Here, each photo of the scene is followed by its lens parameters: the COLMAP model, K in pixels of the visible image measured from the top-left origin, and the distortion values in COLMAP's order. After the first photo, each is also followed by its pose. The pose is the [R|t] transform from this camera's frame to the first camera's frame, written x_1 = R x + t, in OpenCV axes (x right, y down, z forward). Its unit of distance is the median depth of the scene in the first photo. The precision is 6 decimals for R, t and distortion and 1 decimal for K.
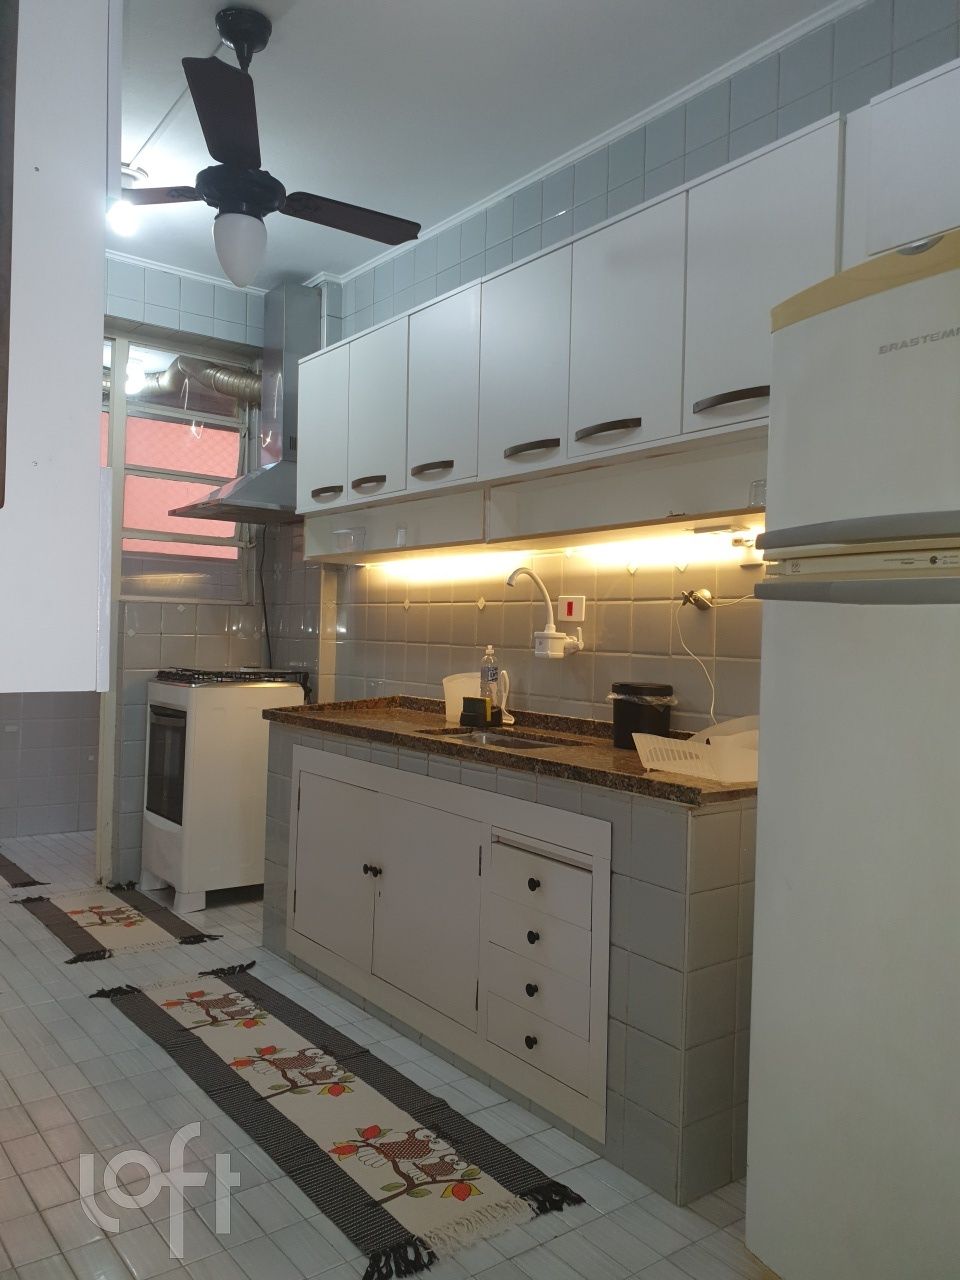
lens RADIAL K [[983.5, 0, 502.6], [0, 983.5, 647.0], [0, 0, 1]] dist [0.184561, -0.526740]
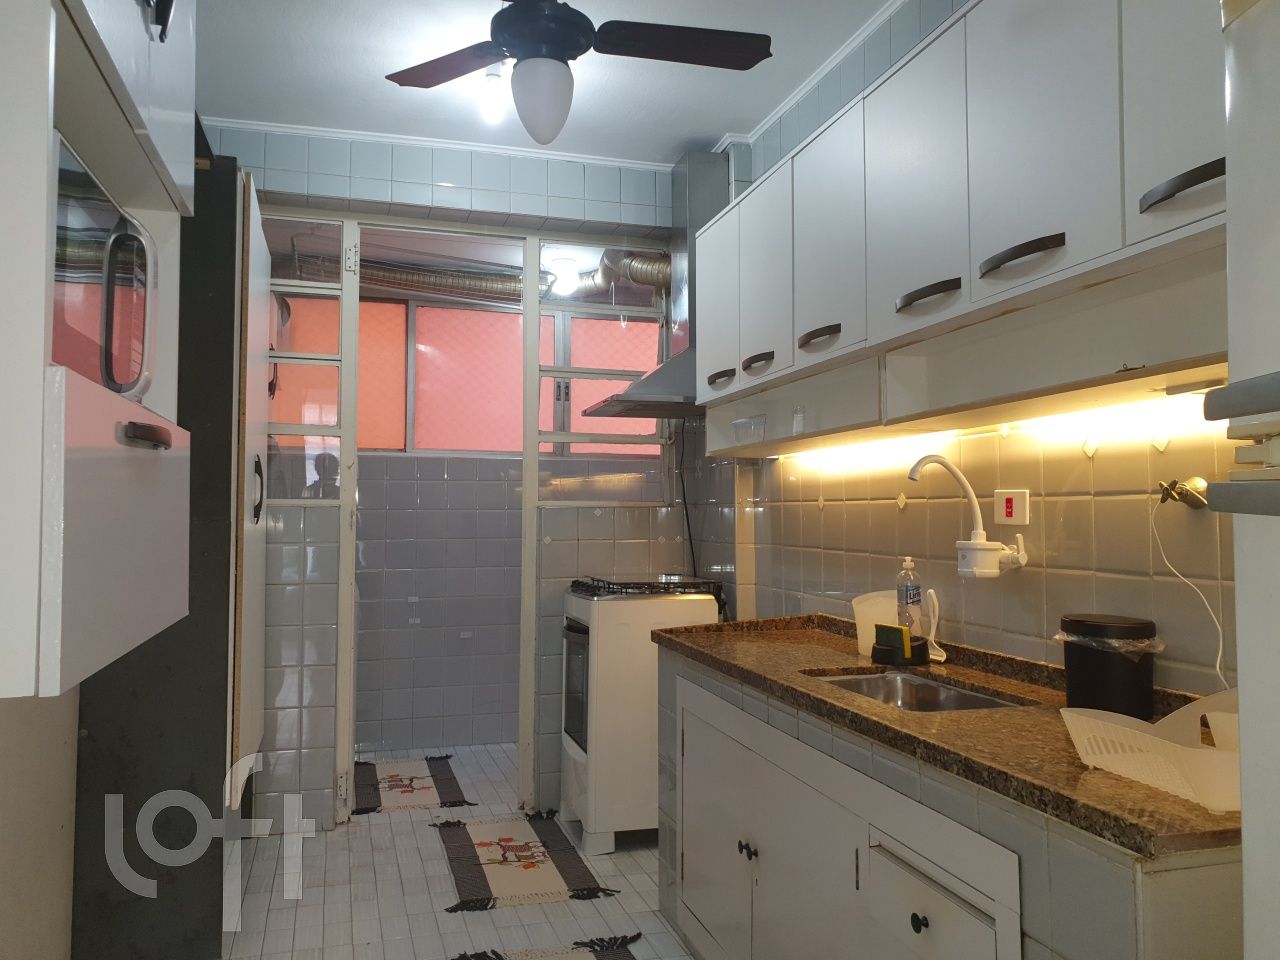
lens RADIAL K [[995.6, 0, 631.8], [0, 995.6, 473.8], [0, 0, 1]] dist [0.125944, -0.331222]
pose [[0.922916, -0.043182, -0.382573, 0.087399], [0.020309, 0.997767, -0.063626, -0.019931], [0.384466, 0.050951, 0.921732, 0.187097]]
